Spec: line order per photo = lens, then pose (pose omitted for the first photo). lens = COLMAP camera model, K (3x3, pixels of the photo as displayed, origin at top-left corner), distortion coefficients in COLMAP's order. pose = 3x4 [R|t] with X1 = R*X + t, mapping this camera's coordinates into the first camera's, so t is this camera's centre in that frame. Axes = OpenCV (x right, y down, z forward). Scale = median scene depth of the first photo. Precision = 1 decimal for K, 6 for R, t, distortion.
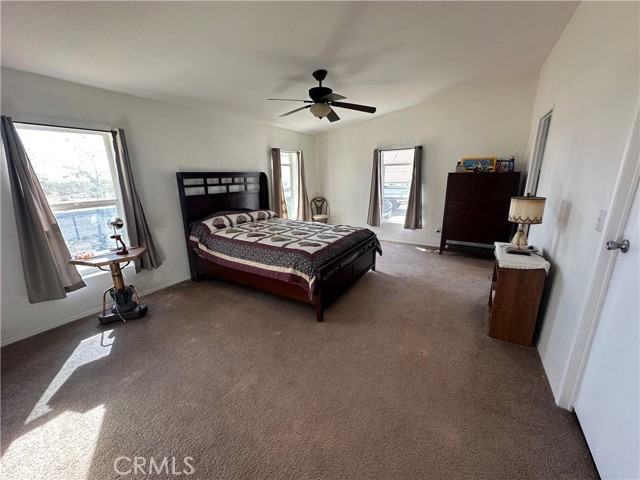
lens RADIAL K [[255.4, 0, 318.2], [0, 255.4, 238.9], [0, 0, 1]] dist [-0.000655, -0.000087]
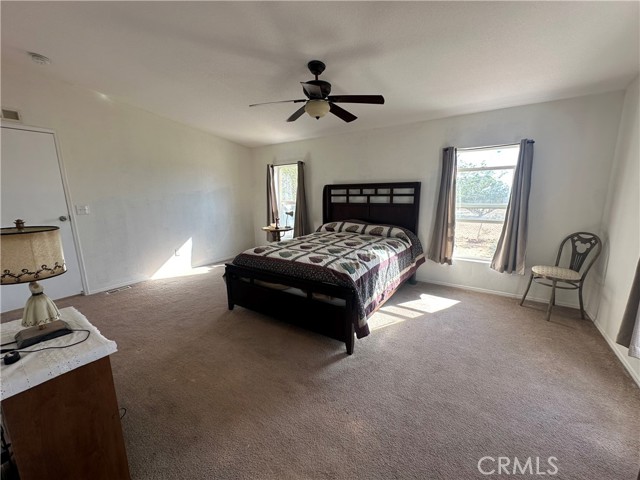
lens RADIAL K [[255.4, 0, 318.2], [0, 255.4, 239.9], [0, 0, 1]] dist [-0.000655, -0.000087]
pose [[-0.053355, 0.212655, -0.975670, 0.726687], [-0.220985, 0.950321, 0.219215, -0.230167], [0.973817, 0.227305, -0.003711, 0.871908]]
